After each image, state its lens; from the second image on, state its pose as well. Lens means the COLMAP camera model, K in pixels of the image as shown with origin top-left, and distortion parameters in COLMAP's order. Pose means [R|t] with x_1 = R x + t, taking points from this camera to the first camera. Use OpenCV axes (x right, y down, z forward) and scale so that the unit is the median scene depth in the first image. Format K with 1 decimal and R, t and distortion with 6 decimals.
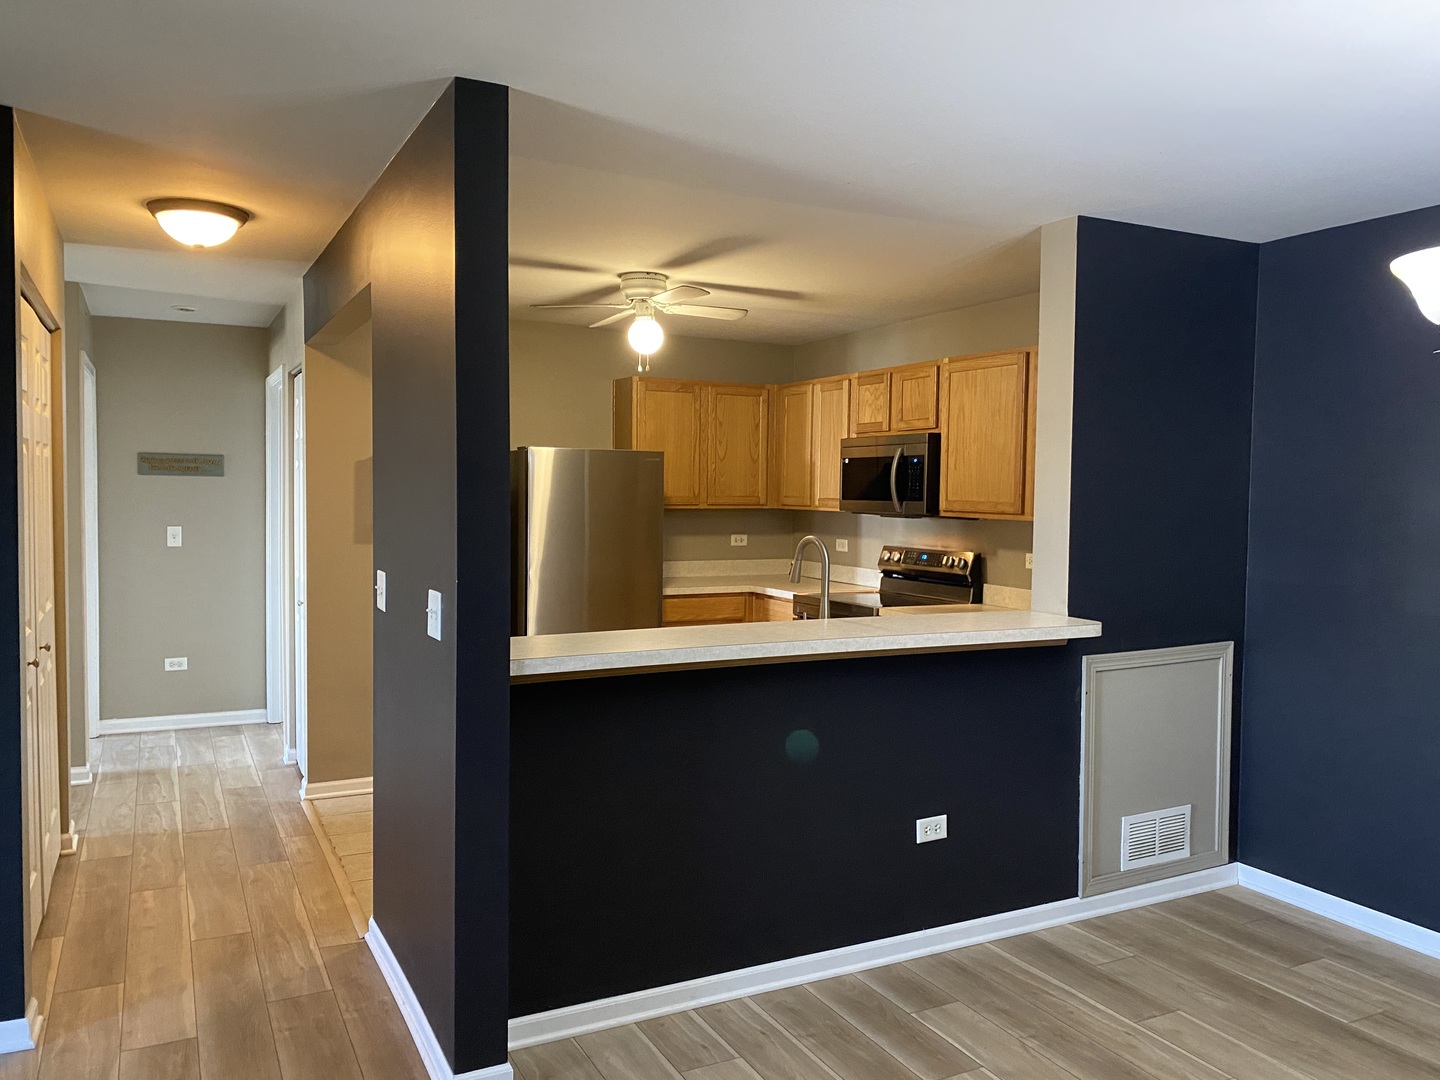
lens RADIAL K [[1091.4, 0, 720.0], [0, 1091.4, 540.0], [0, 0, 1]] dist [0.000592, -0.001301]
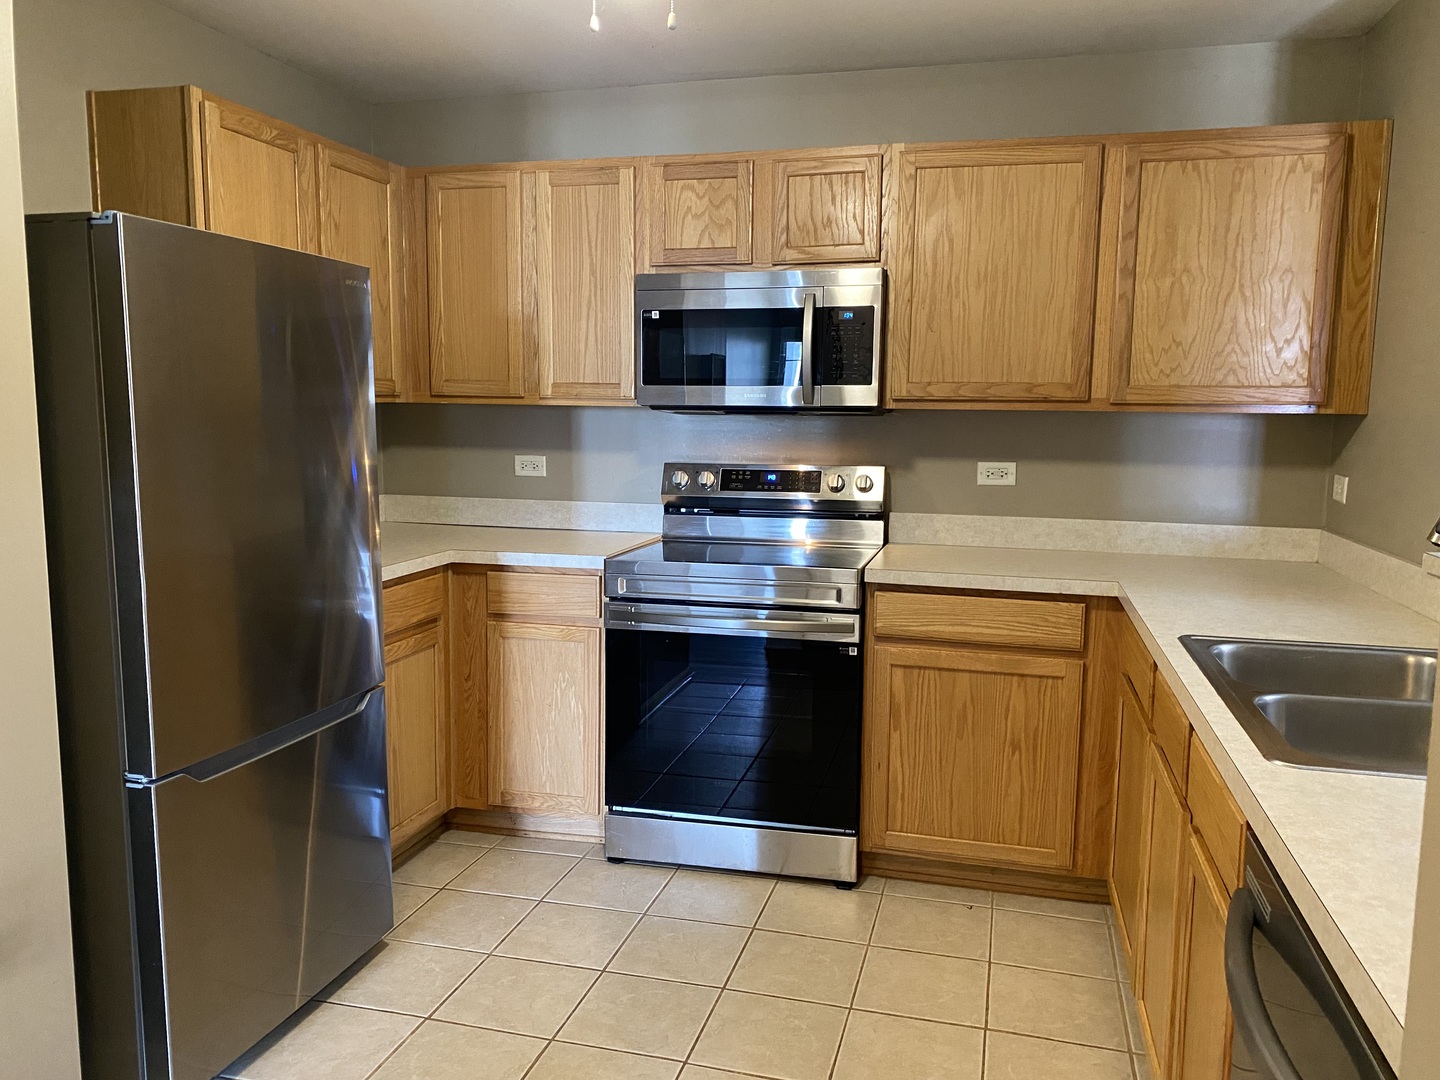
lens RADIAL K [[1089.6, 0, 720.0], [0, 1089.6, 540.0], [0, 0, 1]] dist [0.004157, -0.065146]
pose [[0.652796, -0.096148, 0.751407, -0.354396], [0.034823, 0.994673, 0.097023, -0.011822], [-0.756733, -0.037170, 0.652667, 0.726157]]
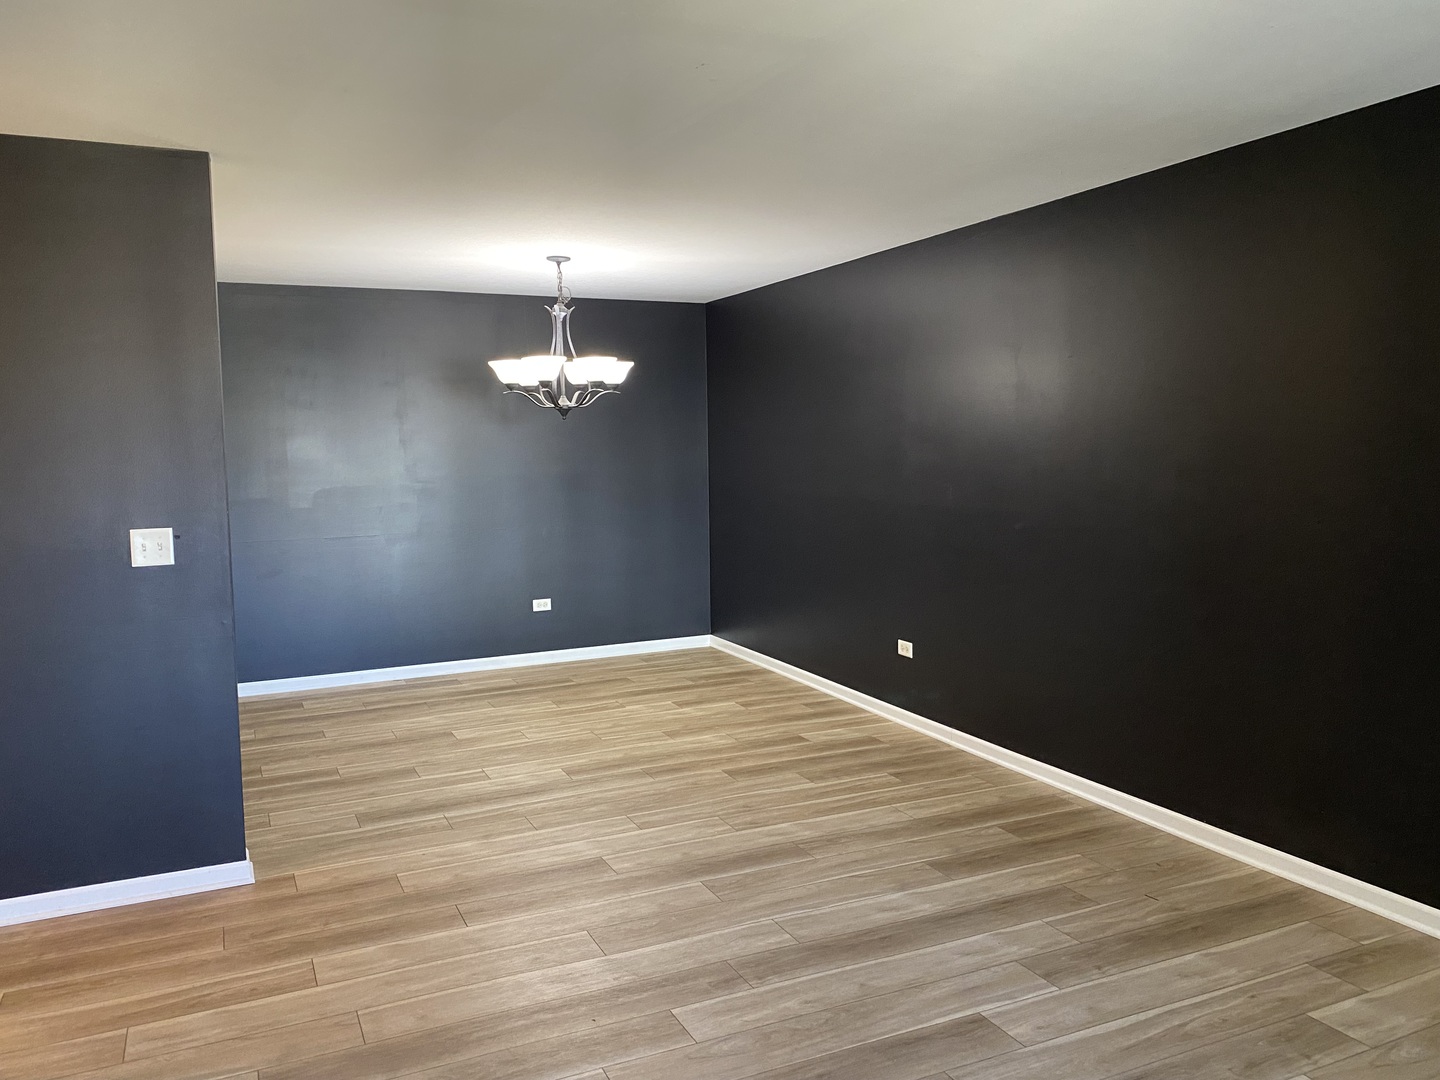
lens RADIAL K [[1077.5, 0, 719.0], [0, 1077.5, 511.6], [0, 0, 1]] dist [0.056650, -0.058977]
pose [[0.038992, -0.075511, 0.996382, -0.865183], [0.068902, 0.994970, 0.072708, -0.010602], [-0.996861, 0.065818, 0.043999, 0.160979]]
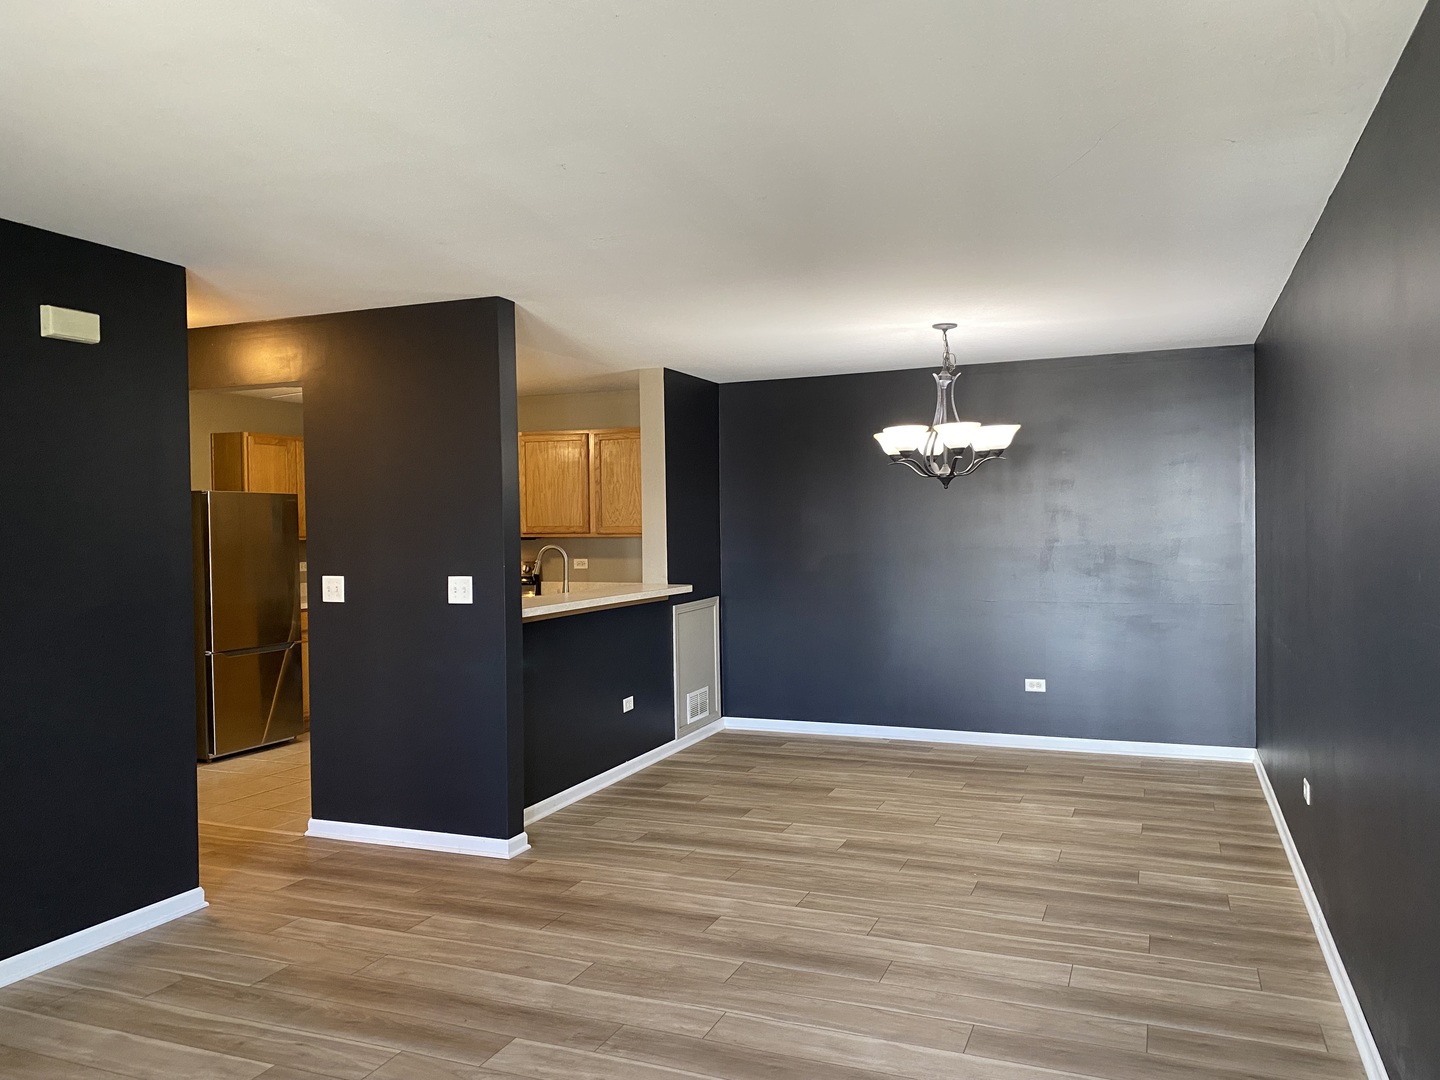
lens RADIAL K [[1081.5, 0, 720.0], [0, 1081.5, 540.0], [0, 0, 1]] dist [0.103460, -0.186676]
pose [[0.747801, -0.028118, 0.663327, -0.635241], [0.052665, 0.998467, -0.017048, 0.024148], [-0.661830, 0.047683, 0.748136, -0.327728]]
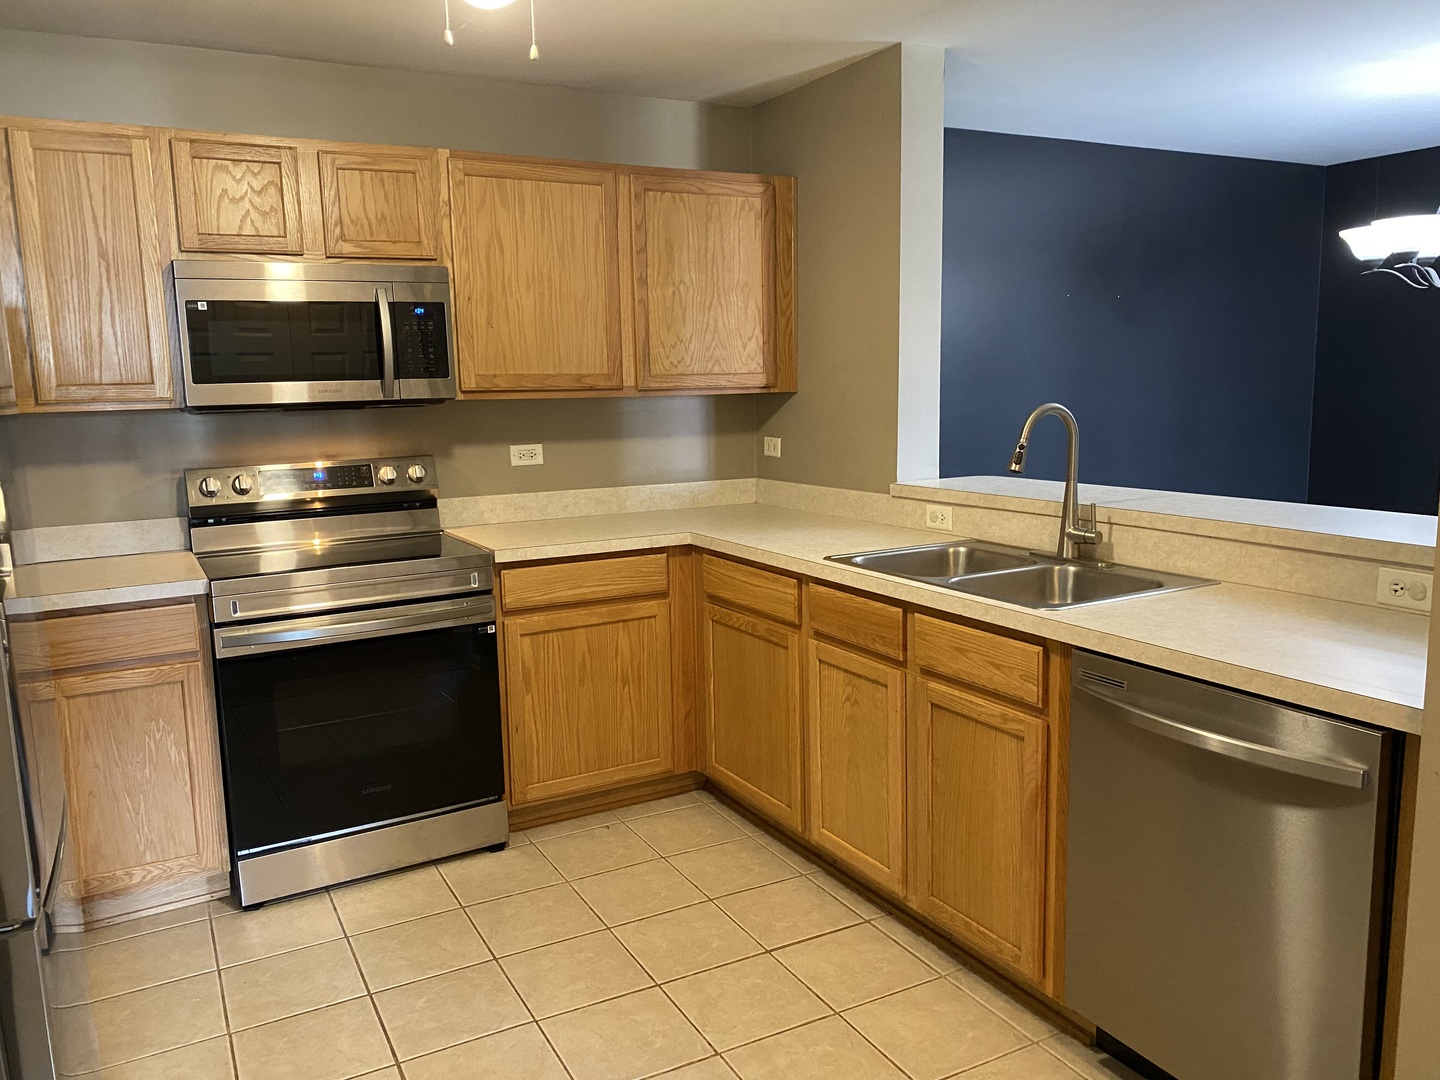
lens RADIAL K [[1069.7, 0, 773.2], [0, 1069.7, 540.3], [0, 0, 1]] dist [0.010272, -0.080636]
pose [[-0.086595, -0.157441, 0.983724, -0.491180], [0.067313, 0.984252, 0.163451, -0.033817], [-0.993967, 0.080372, -0.074633, 0.941090]]
